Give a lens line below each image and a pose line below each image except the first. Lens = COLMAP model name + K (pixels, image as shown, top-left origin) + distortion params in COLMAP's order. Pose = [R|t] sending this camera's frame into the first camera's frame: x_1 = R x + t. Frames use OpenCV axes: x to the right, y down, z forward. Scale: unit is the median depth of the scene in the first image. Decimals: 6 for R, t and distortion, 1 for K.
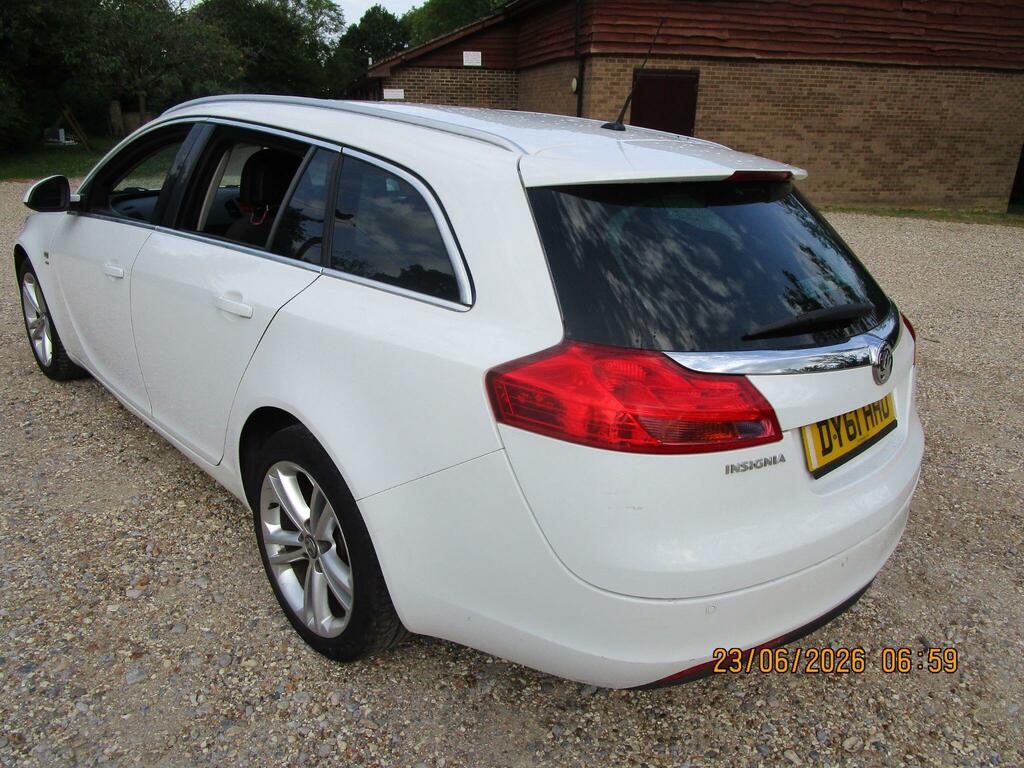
lens RADIAL K [[730.3, 0, 513.0], [0, 730.3, 383.9], [0, 0, 1]] dist [-0.022638, 0.007439]
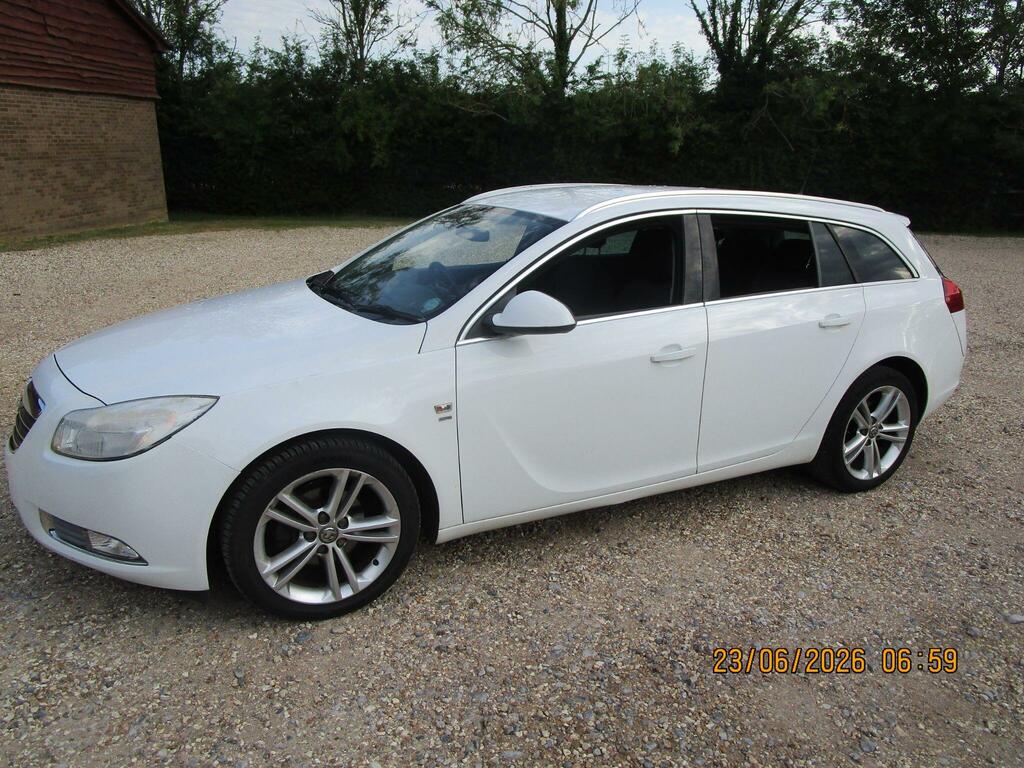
lens RADIAL K [[730.3, 0, 507.4], [0, 730.3, 385.0], [0, 0, 1]] dist [-0.022638, 0.007439]
pose [[0.309947, -0.312938, 0.897776, -0.304693], [0.318463, 0.923902, 0.212099, -0.080377], [-0.895831, 0.220169, 0.386020, 0.153358]]
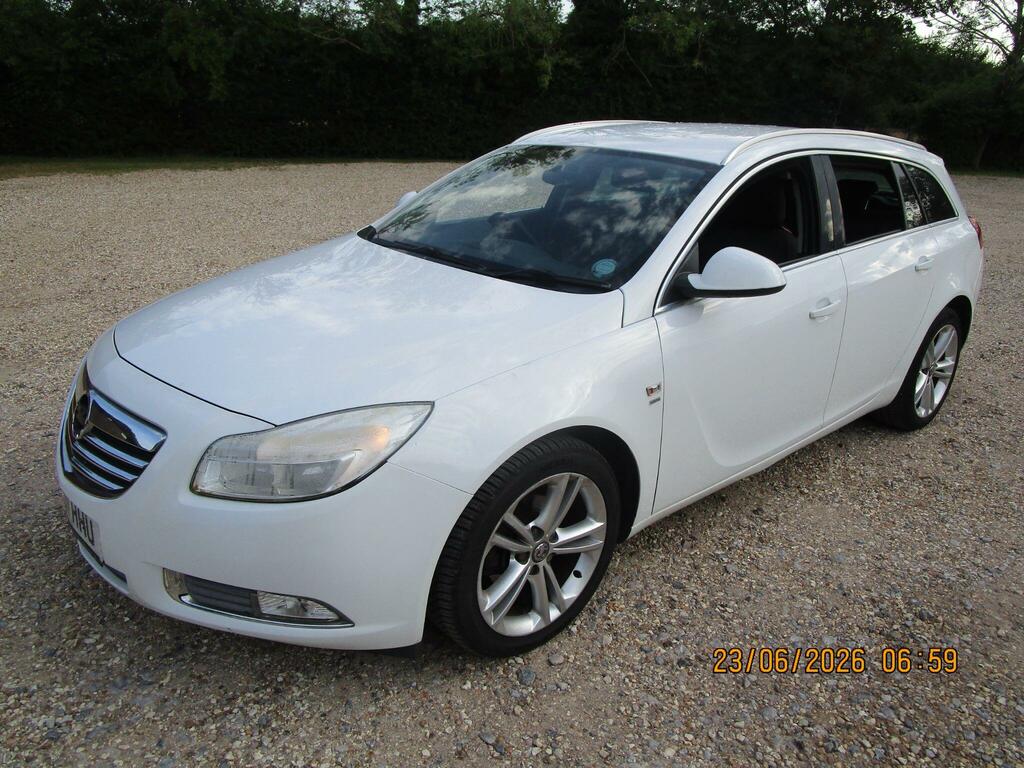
lens RADIAL K [[730.3, 0, 507.7], [0, 730.3, 384.5], [0, 0, 1]] dist [-0.022638, 0.007439]
pose [[0.074733, -0.398853, 0.913965, -0.292800], [0.316154, 0.878722, 0.357622, -0.107550], [-0.945760, 0.262228, 0.191769, 0.236782]]
